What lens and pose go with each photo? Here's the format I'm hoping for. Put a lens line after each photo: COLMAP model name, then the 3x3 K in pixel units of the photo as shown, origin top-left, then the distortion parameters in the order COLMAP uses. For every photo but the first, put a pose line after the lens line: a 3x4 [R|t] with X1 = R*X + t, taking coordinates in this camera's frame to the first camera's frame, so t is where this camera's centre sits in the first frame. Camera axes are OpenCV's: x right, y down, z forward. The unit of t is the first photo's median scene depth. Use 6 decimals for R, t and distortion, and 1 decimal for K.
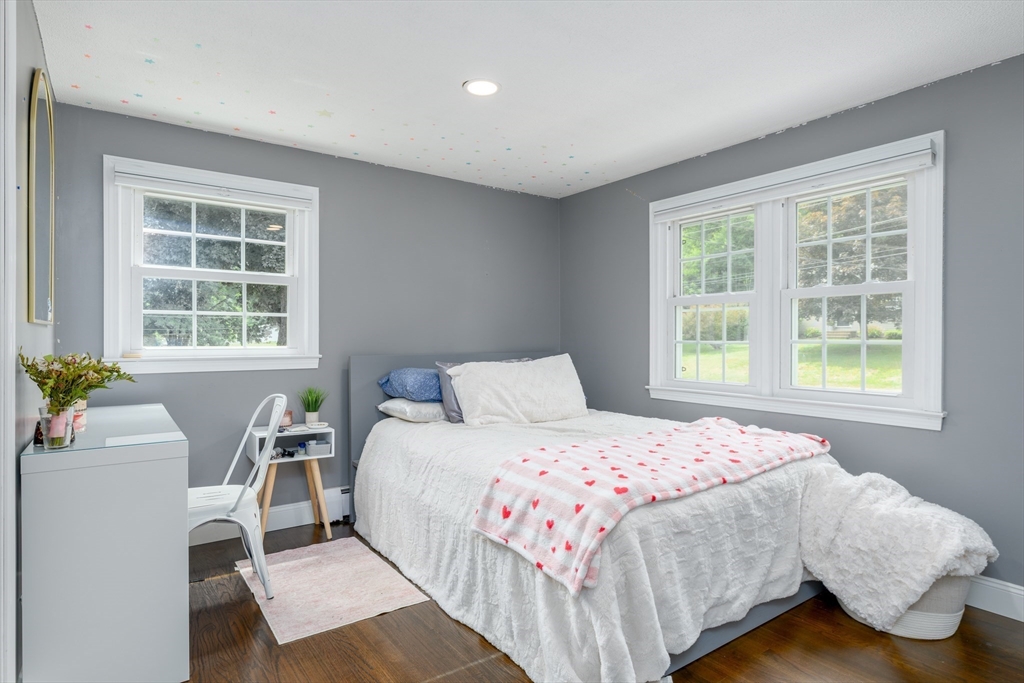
lens RADIAL K [[551.5, 0, 512.0], [0, 551.5, 341.5], [0, 0, 1]] dist [0.000297, 0.000030]
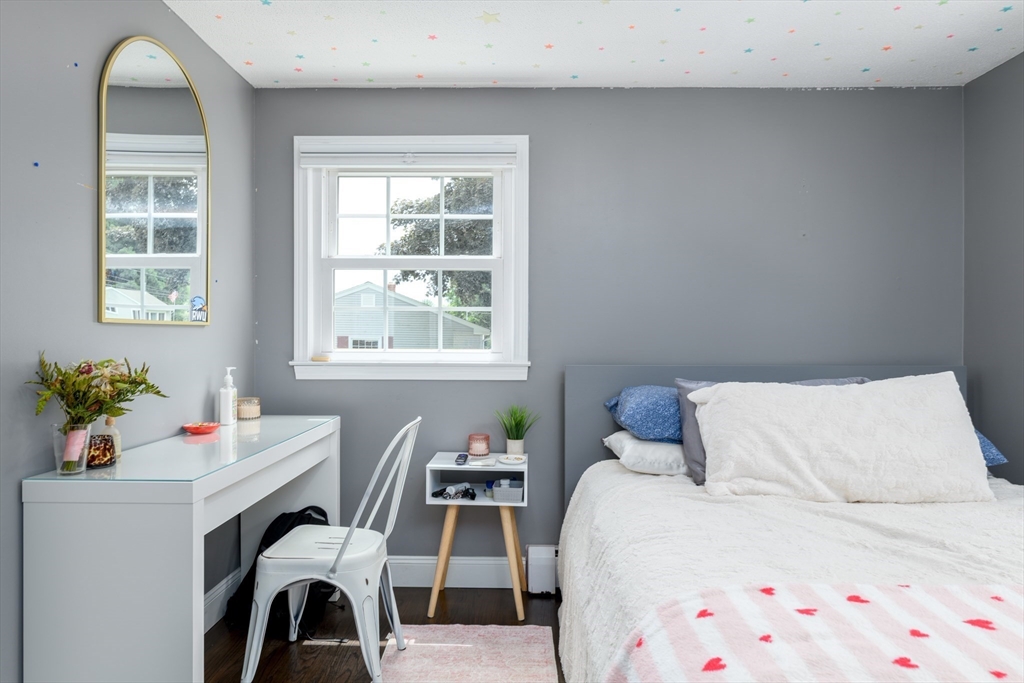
lens RADIAL K [[625.4, 0, 512.0], [0, 625.4, 341.5], [0, 0, 1]] dist [0.002173, 0.001423]
pose [[0.802801, 0.006855, -0.596208, 0.137236], [-0.005963, 0.999976, 0.003467, -0.006561], [0.596218, 0.000772, 0.802822, 0.331292]]
